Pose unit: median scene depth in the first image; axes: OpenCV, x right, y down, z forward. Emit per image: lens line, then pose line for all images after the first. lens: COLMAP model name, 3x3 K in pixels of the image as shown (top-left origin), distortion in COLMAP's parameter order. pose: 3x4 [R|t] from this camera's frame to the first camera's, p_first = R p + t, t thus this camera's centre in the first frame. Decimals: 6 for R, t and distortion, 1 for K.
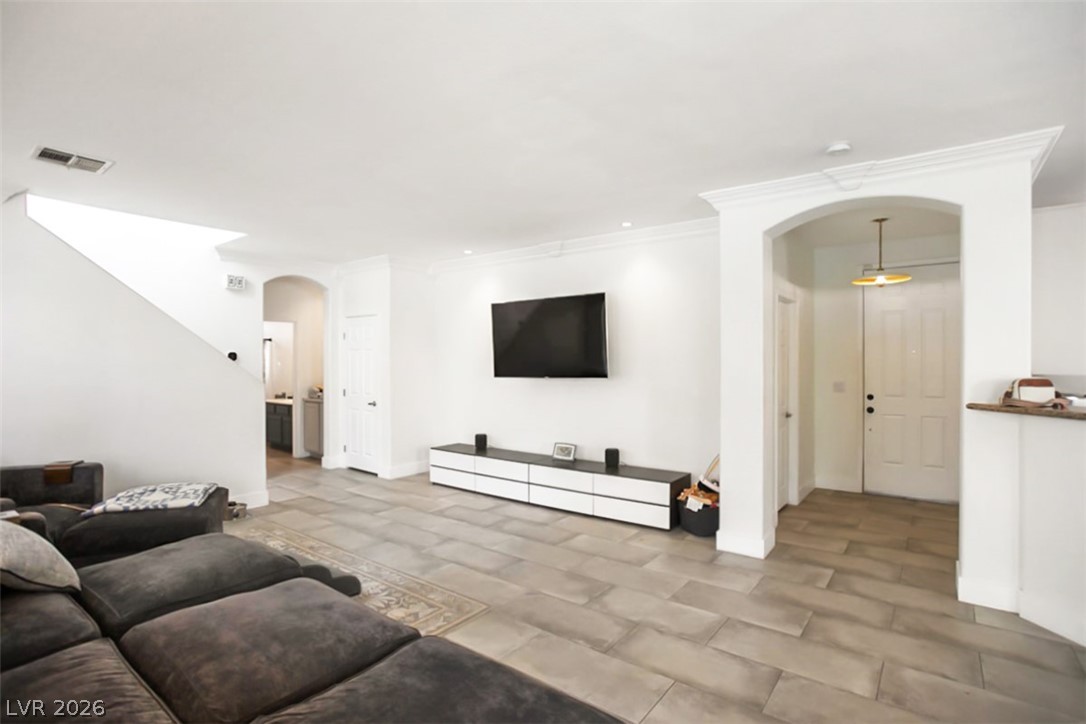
lens RADIAL K [[529.7, 0, 543.0], [0, 529.7, 362.0], [0, 0, 1]] dist [-0.061402, 0.029265]
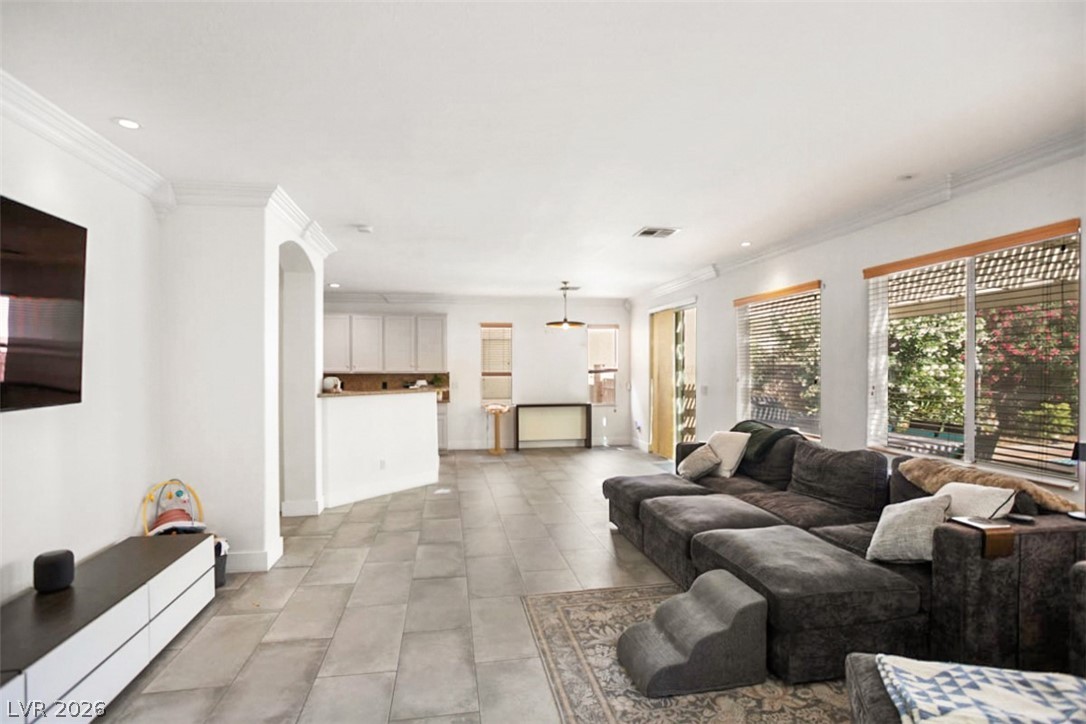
lens RADIAL K [[536.8, 0, 547.0], [0, 536.8, 377.7], [0, 0, 1]] dist [-0.057434, 0.031408]
pose [[-0.739125, -0.012171, 0.673458, -0.702224], [0.002721, 0.999775, 0.021054, -0.002935], [-0.673563, 0.017394, -0.738926, 1.437196]]
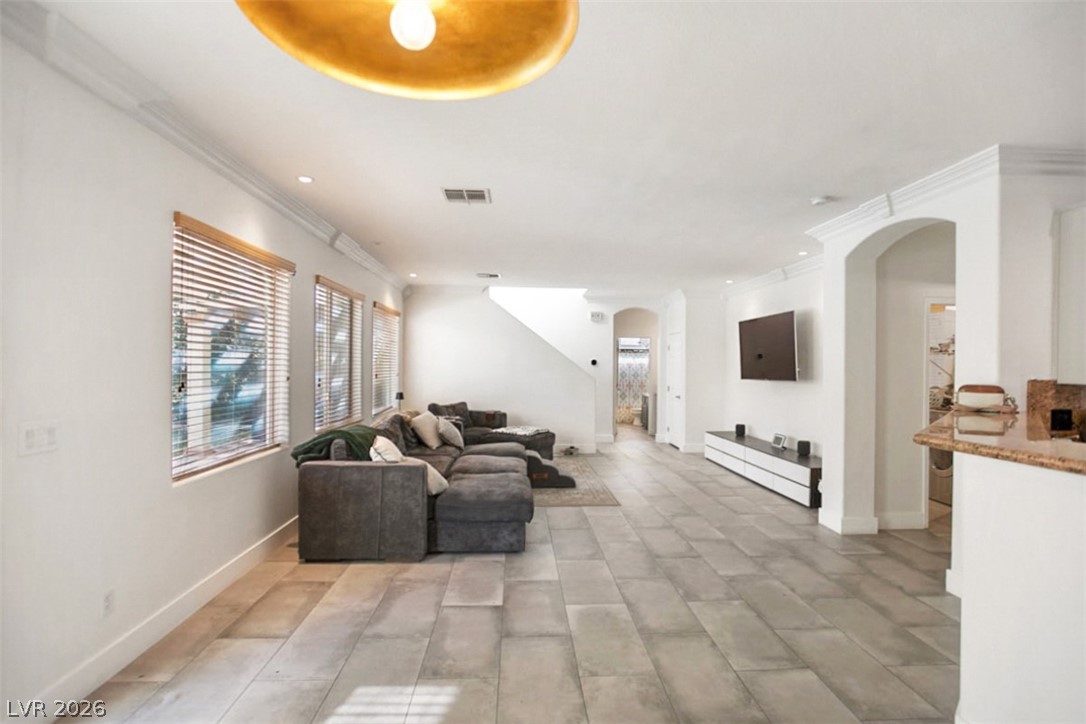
lens RADIAL K [[529.7, 0, 543.0], [0, 529.7, 362.0], [0, 0, 1]] dist [-0.061402, 0.029265]
pose [[0.644501, 0.002413, -0.764599, 0.891067], [-0.012264, 0.999899, -0.007182, 0.003840], [0.764505, 0.014006, 0.644466, -0.281910]]
